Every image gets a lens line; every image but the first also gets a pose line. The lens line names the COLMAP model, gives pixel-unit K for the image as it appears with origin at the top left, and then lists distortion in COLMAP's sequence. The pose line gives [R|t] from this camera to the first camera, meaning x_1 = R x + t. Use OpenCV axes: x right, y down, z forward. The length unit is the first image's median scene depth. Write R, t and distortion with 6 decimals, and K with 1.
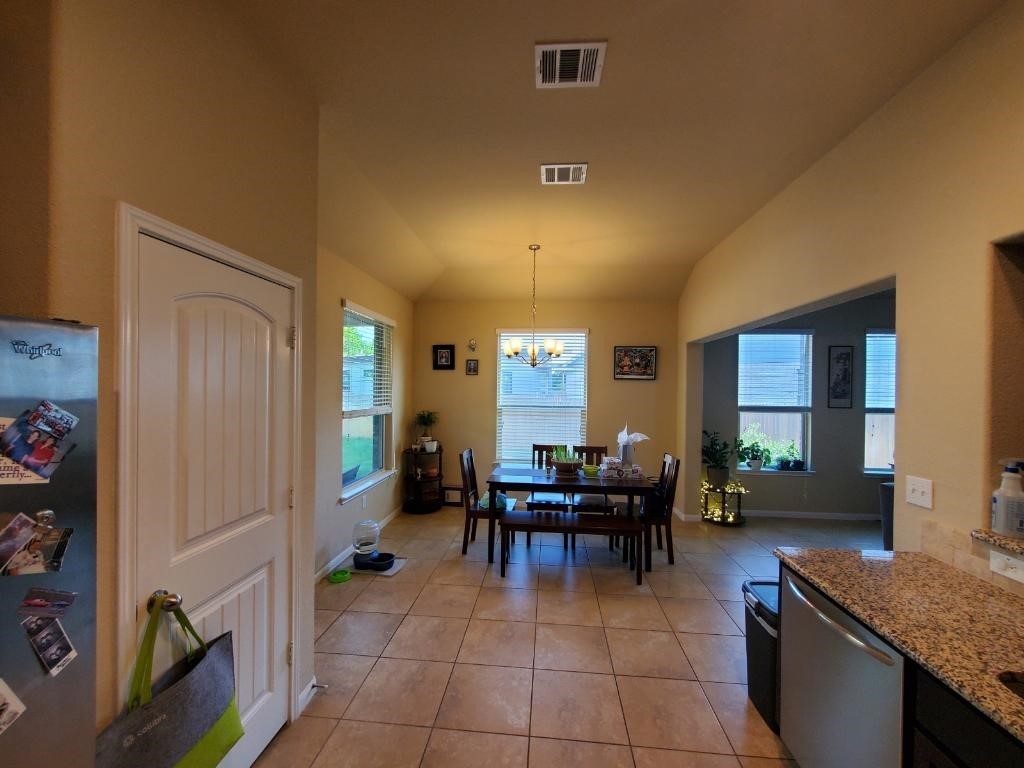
lens RADIAL K [[404.6, 0, 512.0], [0, 404.6, 384.0], [0, 0, 1]] dist [0.000582, -0.000067]
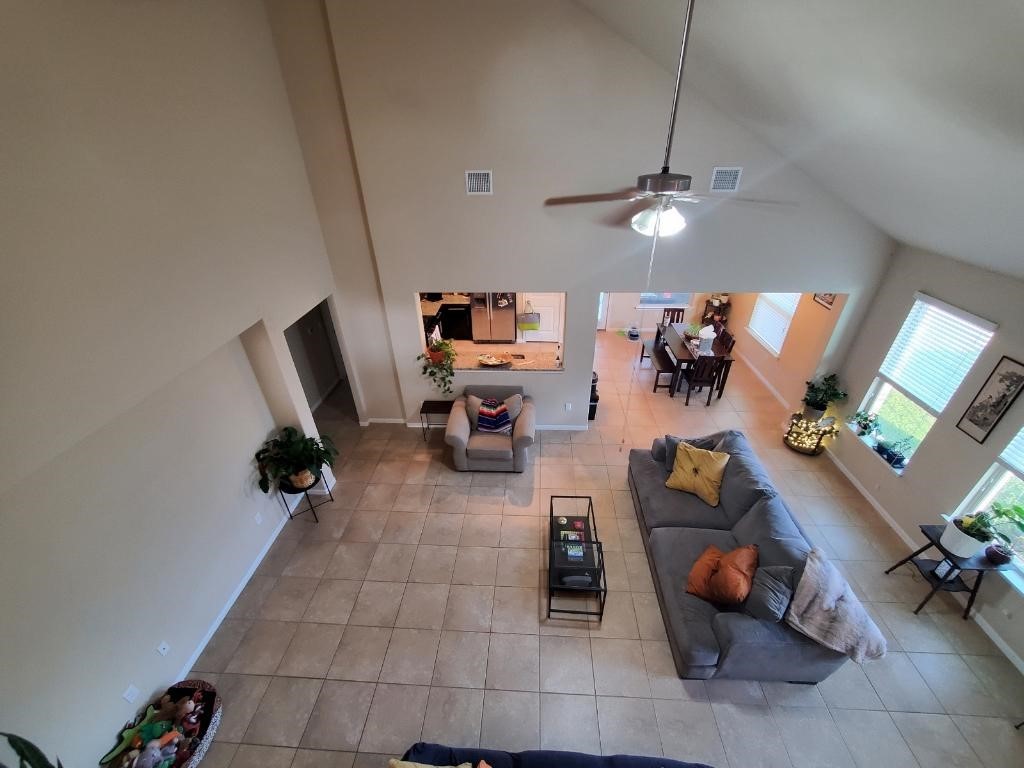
lens RADIAL K [[404.6, 0, 512.0], [0, 404.6, 384.0], [0, 0, 1]] dist [0.000582, -0.000067]
pose [[0.030007, 0.514259, -0.857110, 1.377638], [0.009363, 0.857314, 0.514709, -0.418618], [0.999506, -0.023471, 0.020910, 0.130428]]
